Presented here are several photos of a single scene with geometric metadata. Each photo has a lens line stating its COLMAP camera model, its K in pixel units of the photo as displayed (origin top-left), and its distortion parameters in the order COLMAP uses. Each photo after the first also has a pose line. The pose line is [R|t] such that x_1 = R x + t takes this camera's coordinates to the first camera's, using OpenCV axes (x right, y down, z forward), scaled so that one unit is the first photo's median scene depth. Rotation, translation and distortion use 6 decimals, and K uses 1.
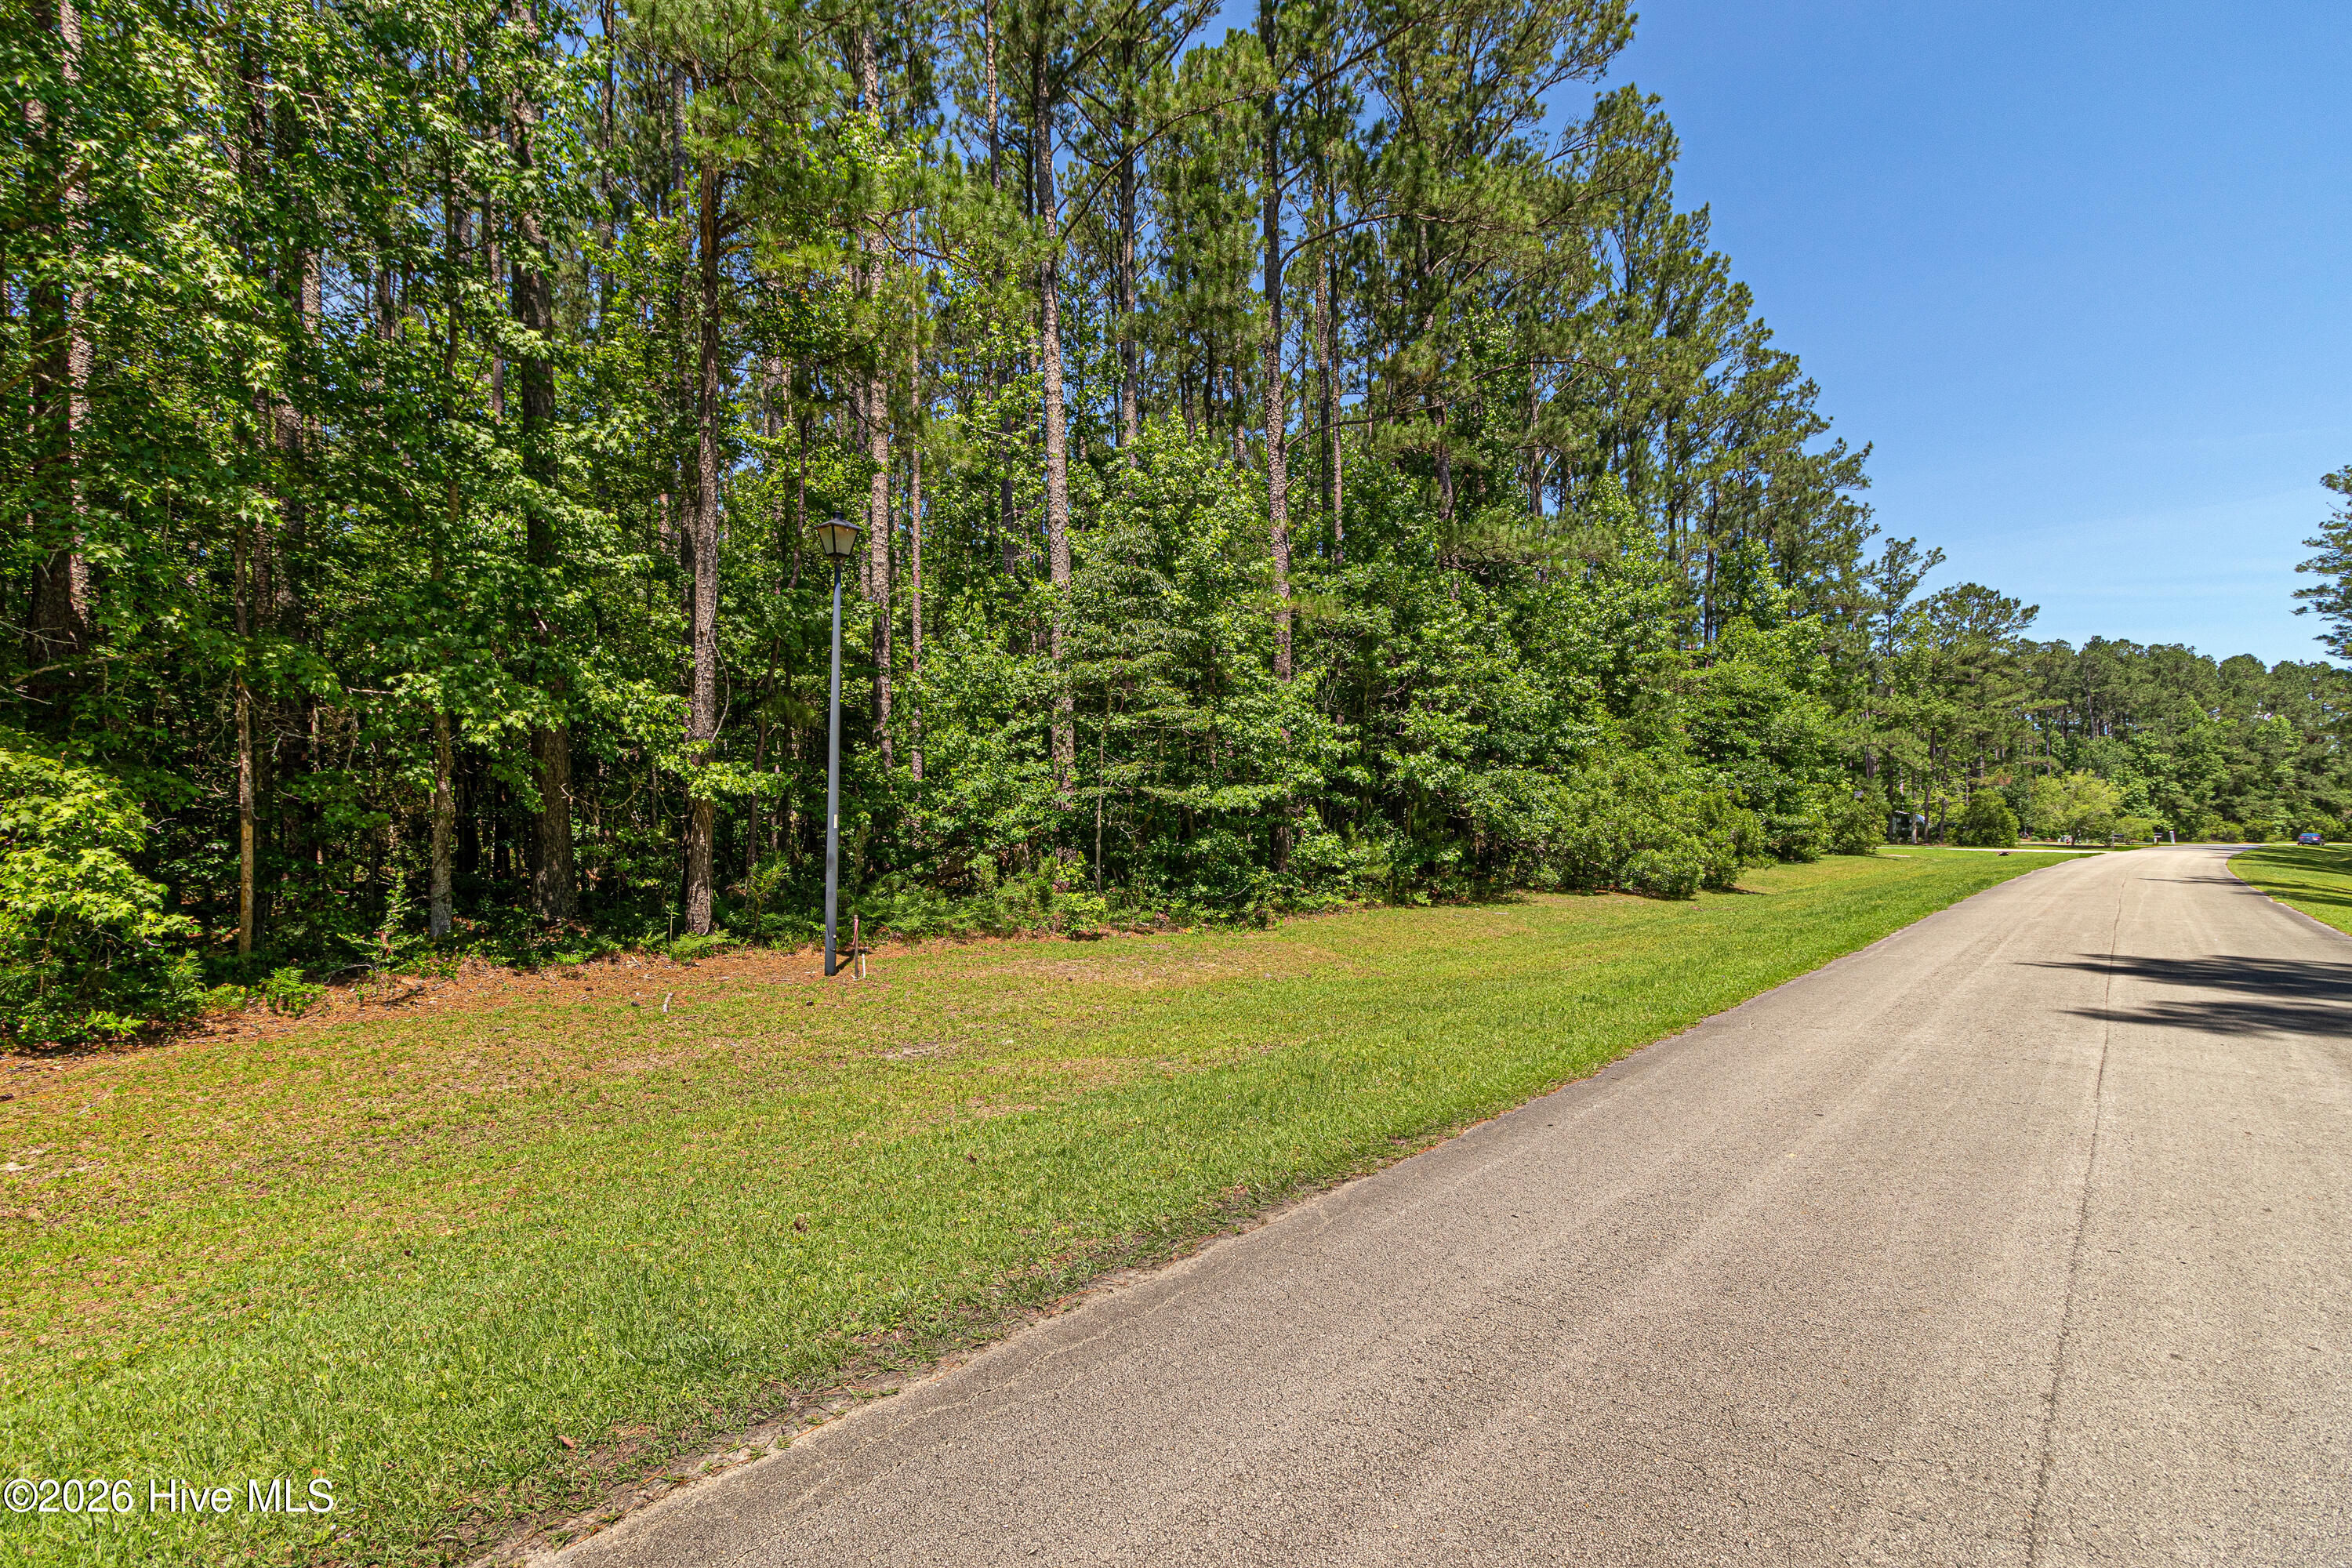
lens RADIAL K [[1085.1, 0, 1141.2], [0, 1085.1, 818.4], [0, 0, 1]] dist [0.001056, -0.000004]
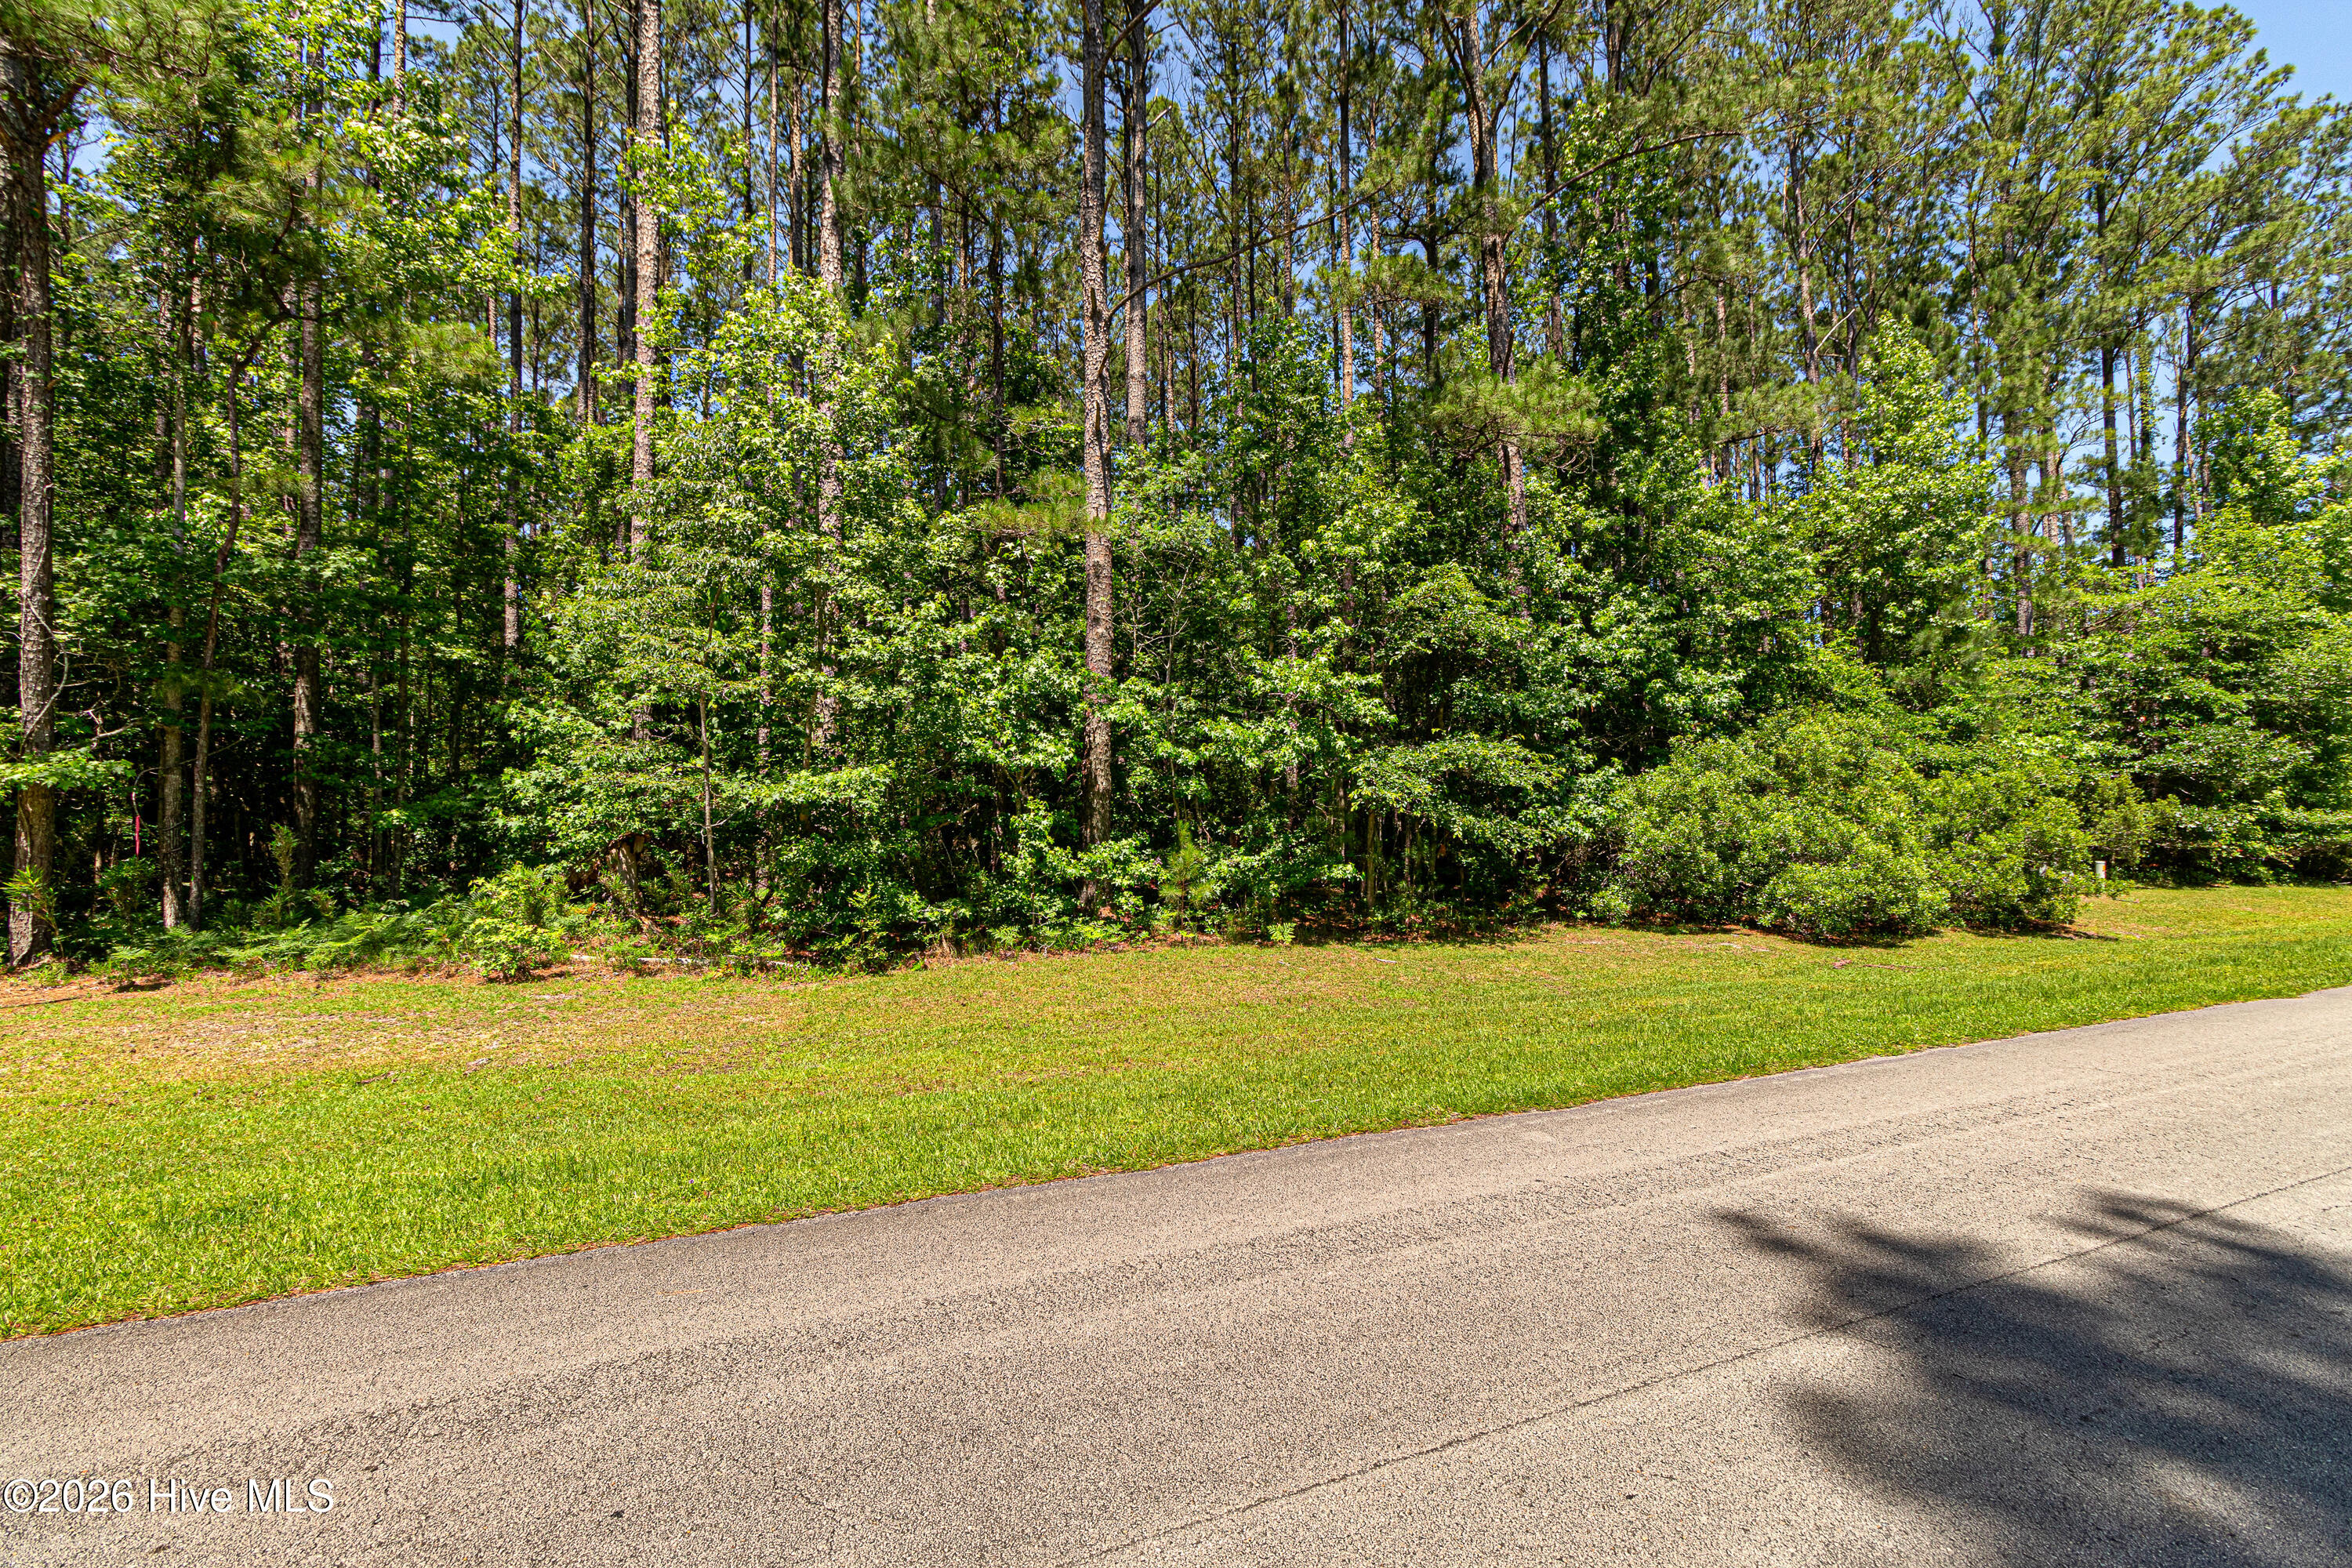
lens RADIAL K [[1085.1, 0, 1178.4], [0, 1085.1, 809.8], [0, 0, 1]] dist [0.001056, -0.000004]
pose [[0.927291, -0.012731, -0.374125, 0.279758], [0.006646, 0.999824, -0.017550, 0.004704], [0.374283, 0.013788, 0.927212, 0.211159]]
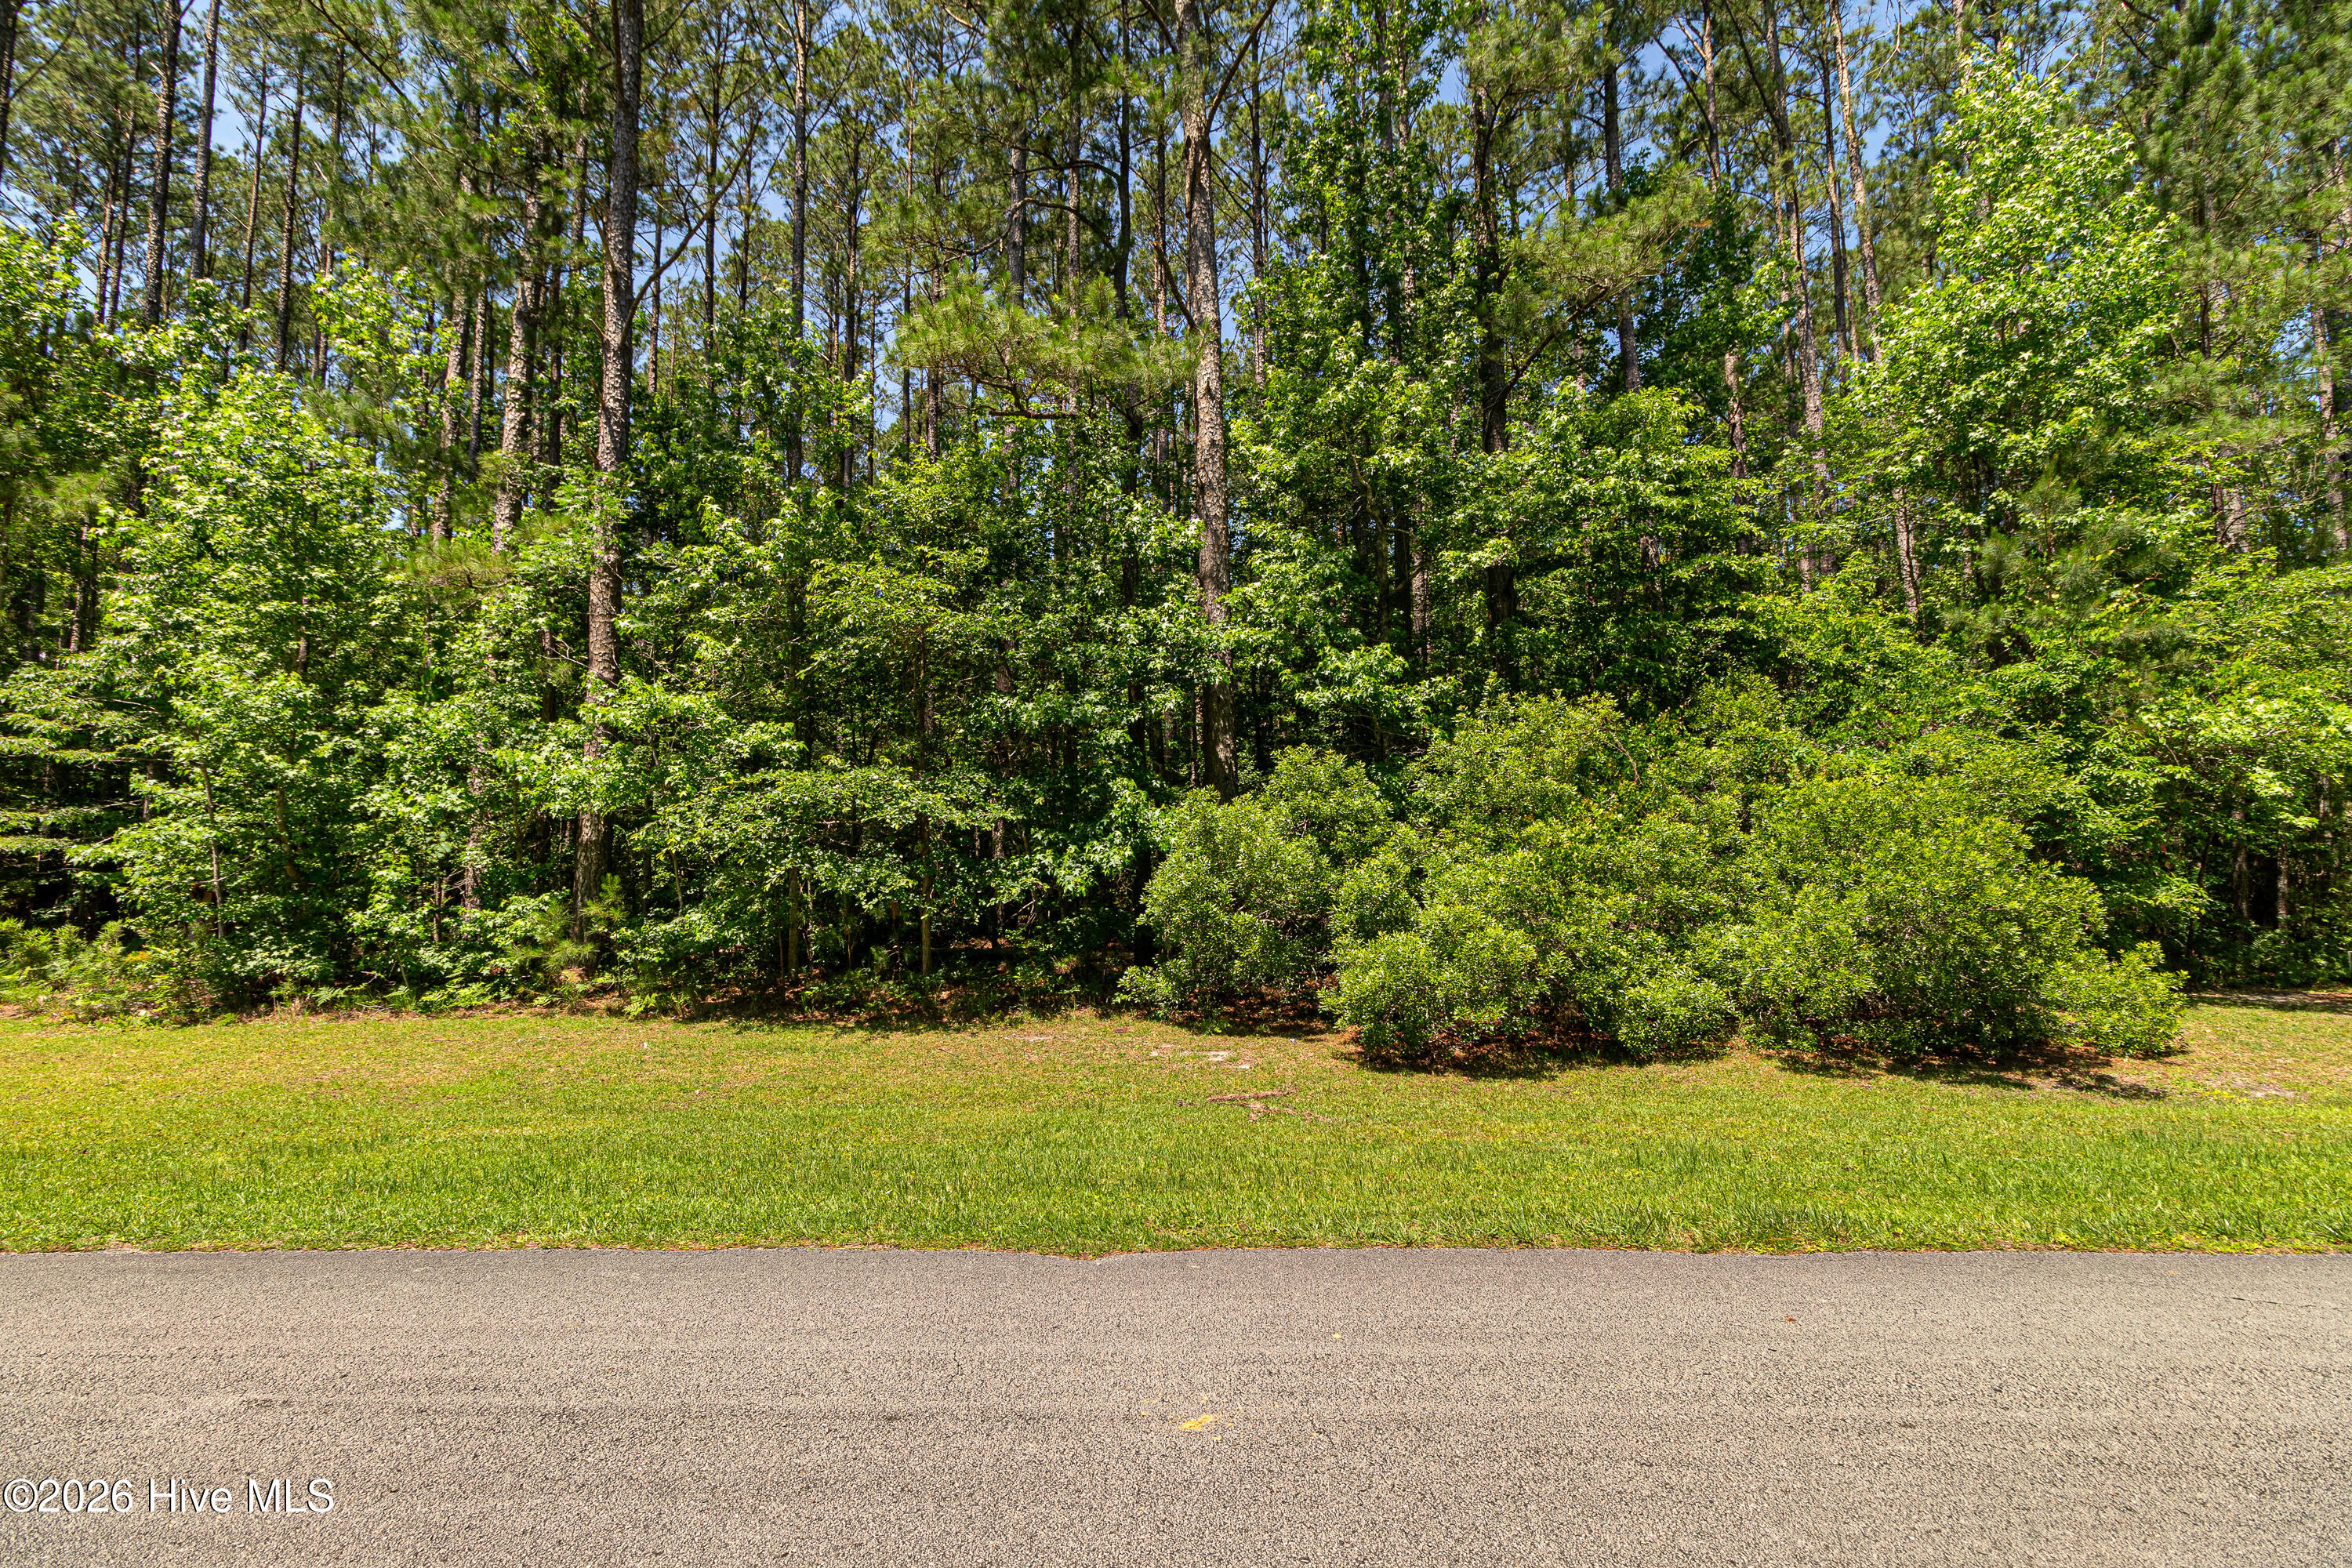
lens RADIAL K [[1085.1, 0, 1183.2], [0, 1085.1, 782.8], [0, 0, 1]] dist [0.001056, -0.000004]
pose [[0.658011, -0.060745, -0.750554, 0.552791], [0.010424, 0.997380, -0.071583, -0.000819], [0.752936, 0.039279, 0.656921, 0.509749]]
